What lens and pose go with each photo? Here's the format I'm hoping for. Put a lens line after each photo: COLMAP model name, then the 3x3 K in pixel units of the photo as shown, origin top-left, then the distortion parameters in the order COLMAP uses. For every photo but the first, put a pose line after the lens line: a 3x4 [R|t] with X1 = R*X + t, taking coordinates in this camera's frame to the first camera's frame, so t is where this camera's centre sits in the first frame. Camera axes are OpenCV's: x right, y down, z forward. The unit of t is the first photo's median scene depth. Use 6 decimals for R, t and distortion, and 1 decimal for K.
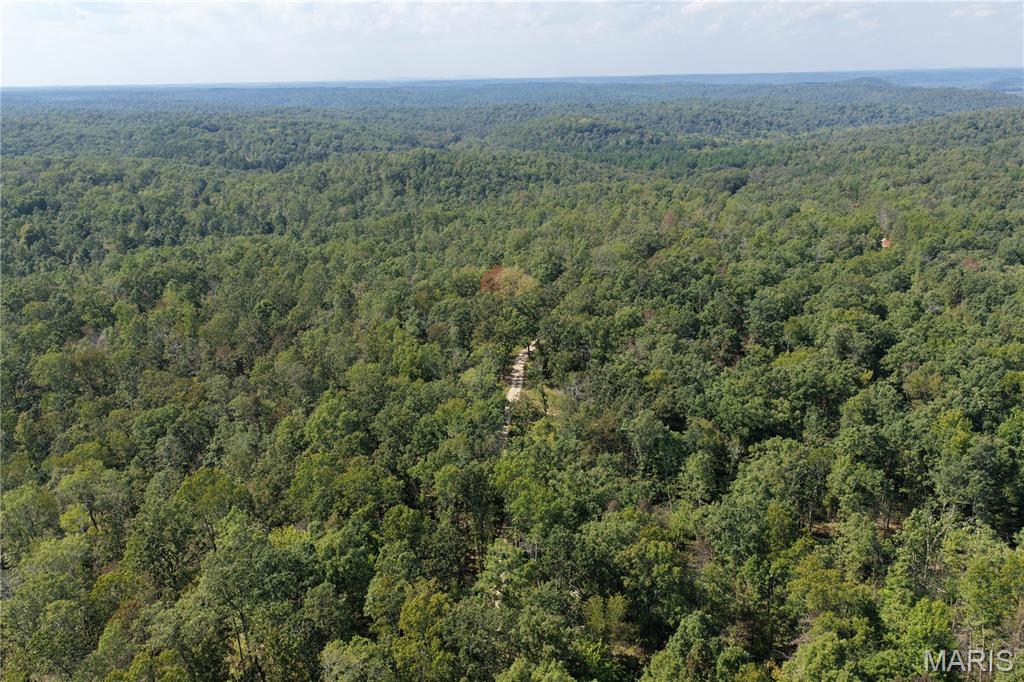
lens RADIAL K [[855.9, 0, 511.2], [0, 855.9, 342.0], [0, 0, 1]] dist [-0.015494, 0.055837]
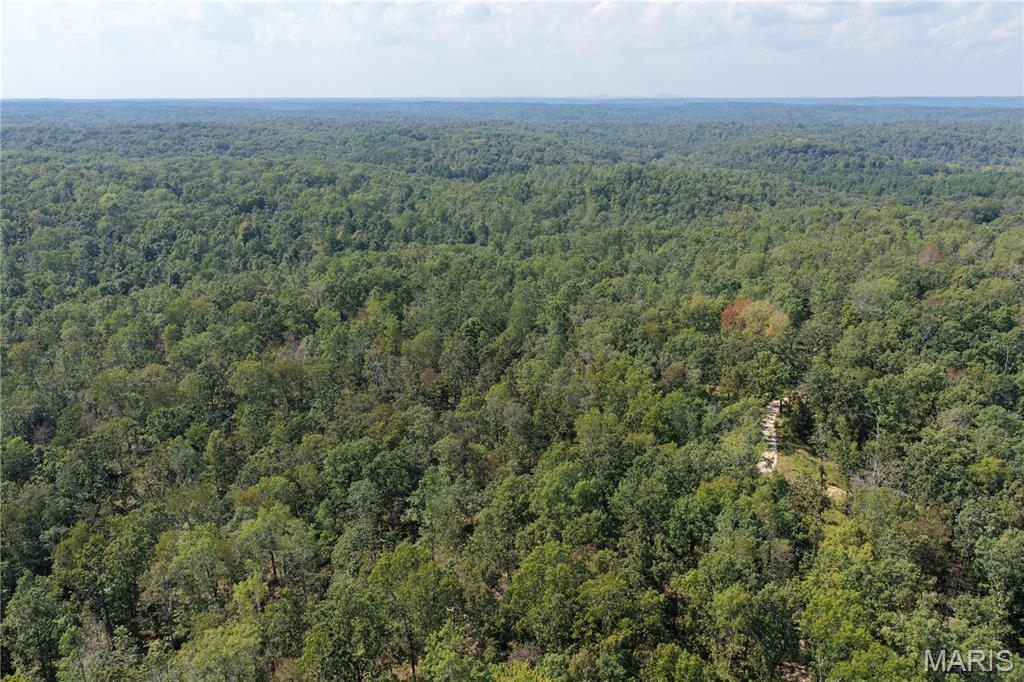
lens RADIAL K [[855.9, 0, 512.2], [0, 855.9, 342.6], [0, 0, 1]] dist [-0.015494, 0.055837]
pose [[0.975615, 0.077779, -0.205246, -0.036910], [-0.081513, 0.996624, -0.009787, -0.010841], [0.203791, 0.026278, 0.978662, 0.077405]]
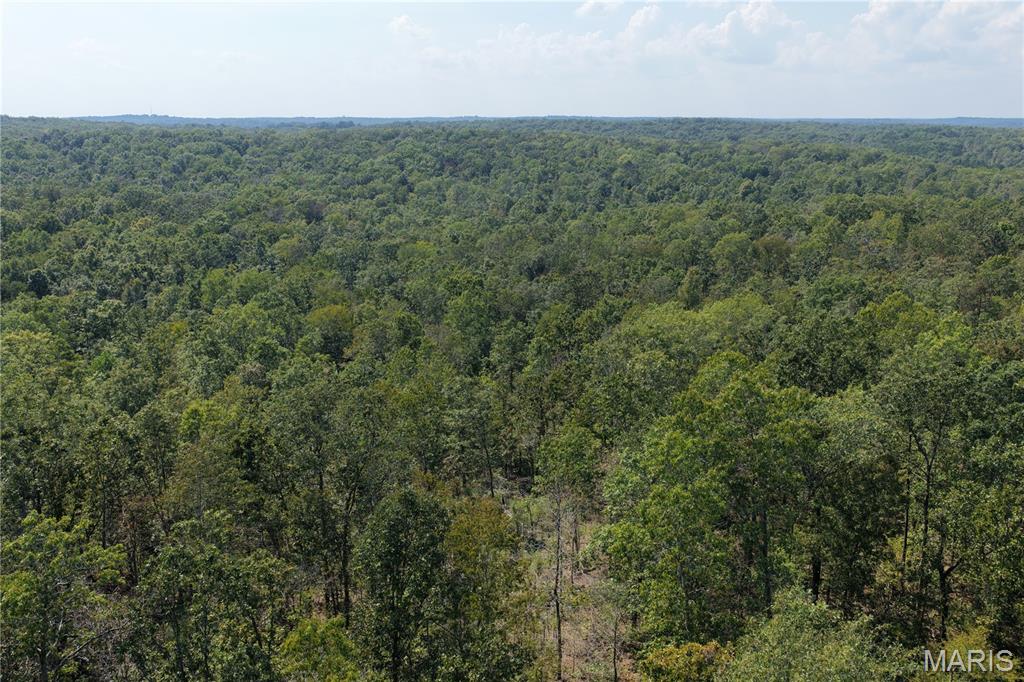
lens RADIAL K [[855.9, 0, 512.4], [0, 855.9, 338.8], [0, 0, 1]] dist [-0.015494, 0.055837]
pose [[0.705796, 0.197232, -0.680406, -0.037073], [-0.223643, 0.973379, 0.050169, 0.065134], [0.672187, 0.116759, 0.731117, 0.102865]]
